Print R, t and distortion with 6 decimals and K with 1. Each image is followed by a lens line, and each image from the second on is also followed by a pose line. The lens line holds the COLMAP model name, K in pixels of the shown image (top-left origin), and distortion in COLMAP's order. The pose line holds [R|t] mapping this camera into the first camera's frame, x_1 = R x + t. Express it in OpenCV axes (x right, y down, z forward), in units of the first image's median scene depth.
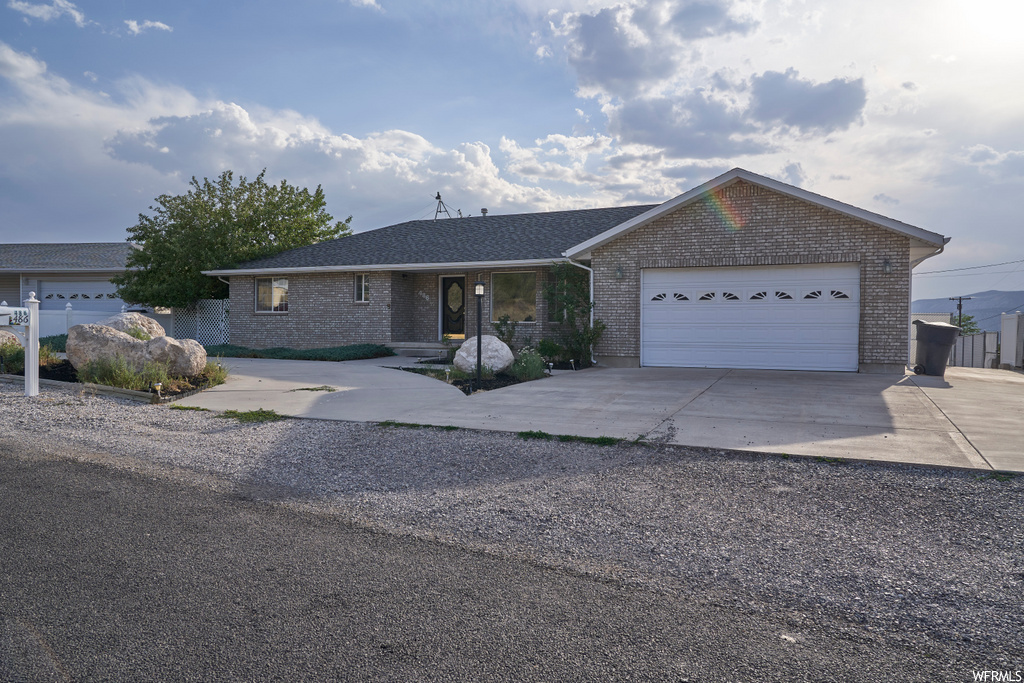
lens RADIAL K [[706.4, 0, 512.0], [0, 706.4, 341.5], [0, 0, 1]] dist [0.039652, 0.002142]
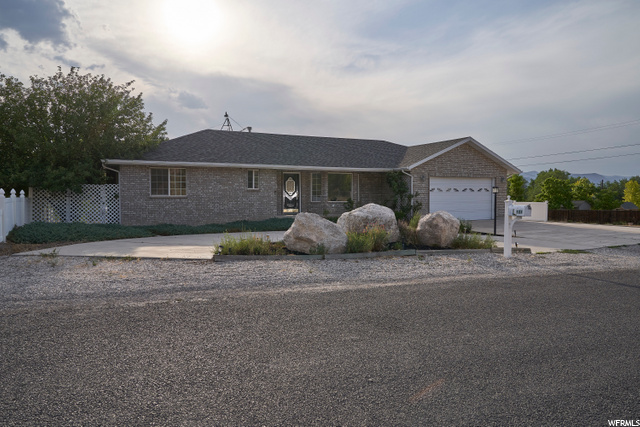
lens RADIAL K [[462.1, 0, 319.7], [0, 462.1, 213.9], [0, 0, 1]] dist [0.005962, 0.000291]
pose [[0.617953, -0.038485, 0.785272, -0.876337], [0.022877, 0.999258, 0.030970, -0.031097], [-0.785882, -0.001174, 0.618376, 0.303552]]
